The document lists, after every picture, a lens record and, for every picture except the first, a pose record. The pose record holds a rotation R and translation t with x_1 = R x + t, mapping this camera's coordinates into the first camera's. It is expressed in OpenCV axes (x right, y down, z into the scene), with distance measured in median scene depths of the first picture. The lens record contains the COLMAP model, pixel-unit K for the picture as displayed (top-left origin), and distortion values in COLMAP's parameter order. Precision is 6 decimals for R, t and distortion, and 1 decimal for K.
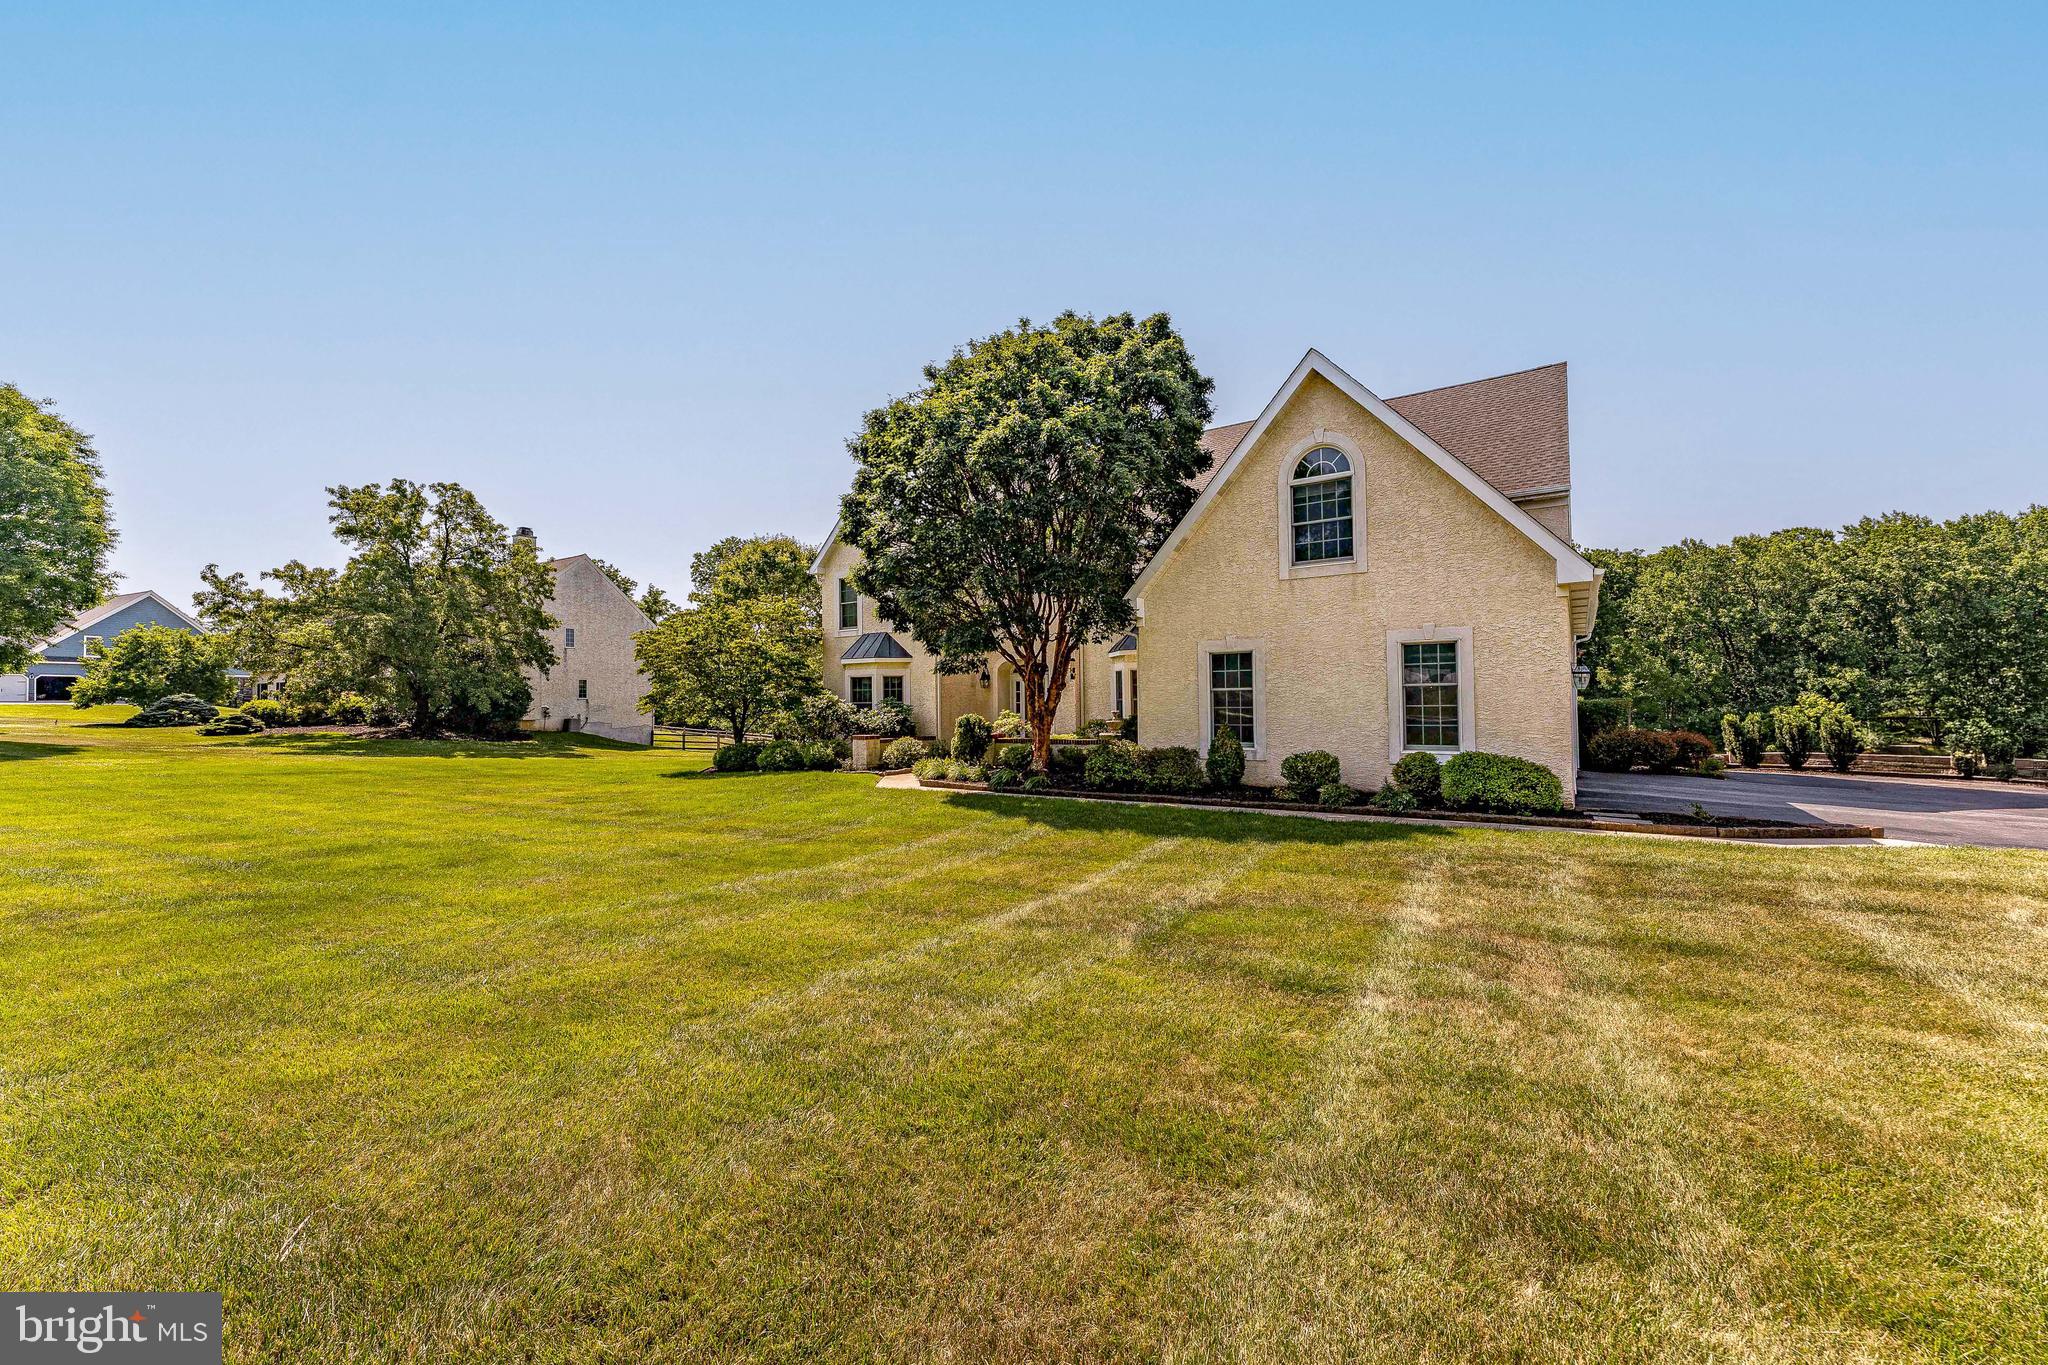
lens RADIAL K [[829.2, 0, 1020.8], [0, 829.2, 692.8], [0, 0, 1]] dist [-0.003955, 0.000516]
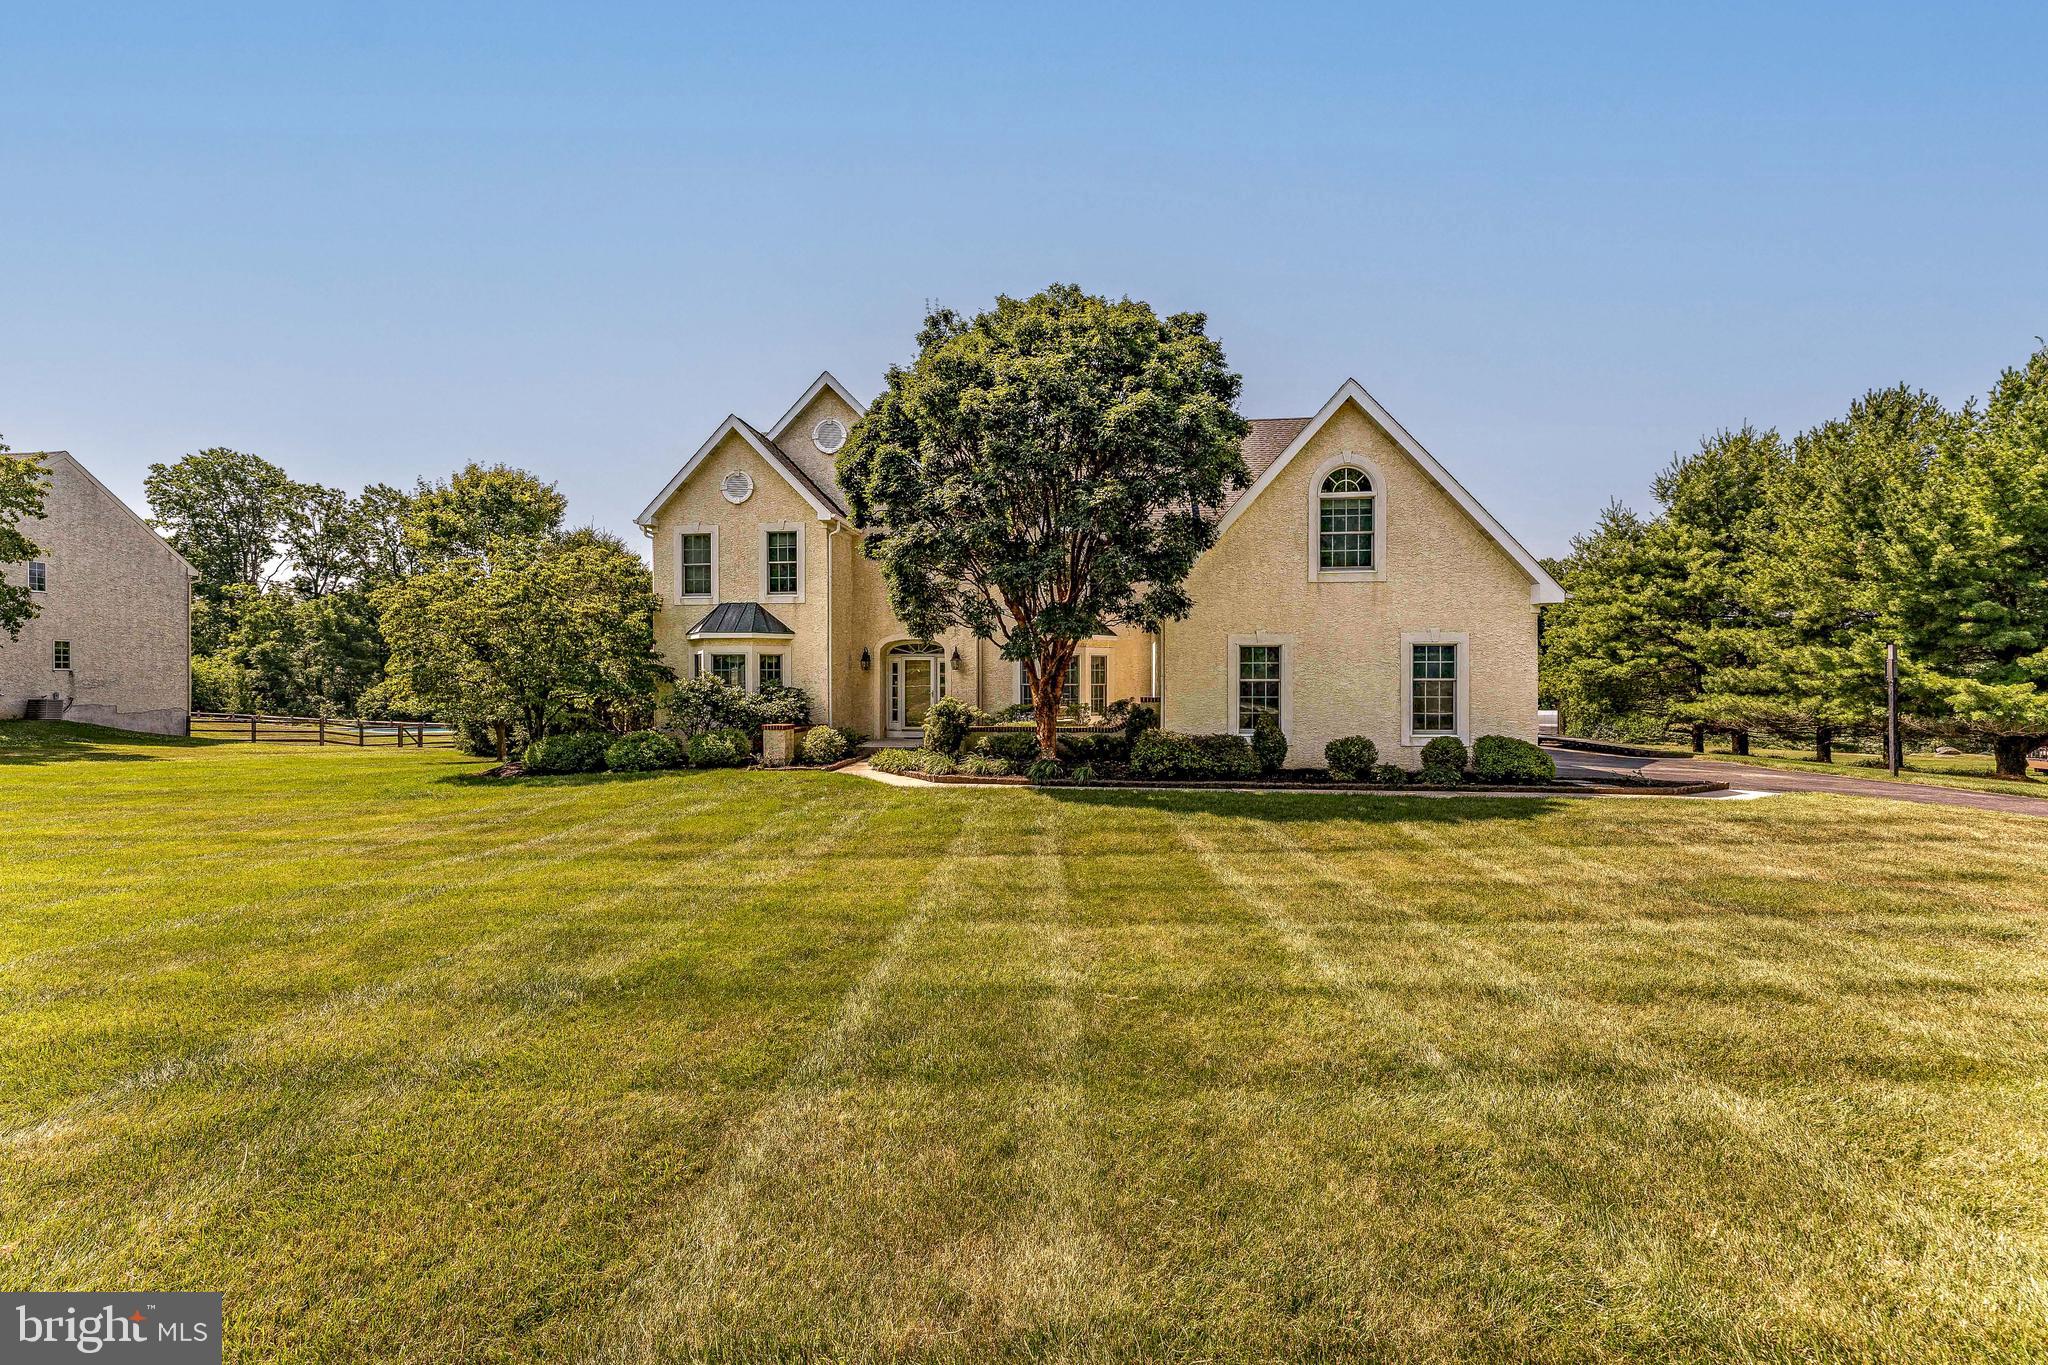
lens RADIAL K [[829.2, 0, 1022.7], [0, 829.2, 683.2], [0, 0, 1]] dist [-0.003955, 0.000516]
pose [[0.886632, 0.009064, 0.462386, -0.522575], [-0.016372, 0.999796, 0.011795, -0.008004], [-0.462185, -0.018028, 0.886600, 0.188702]]
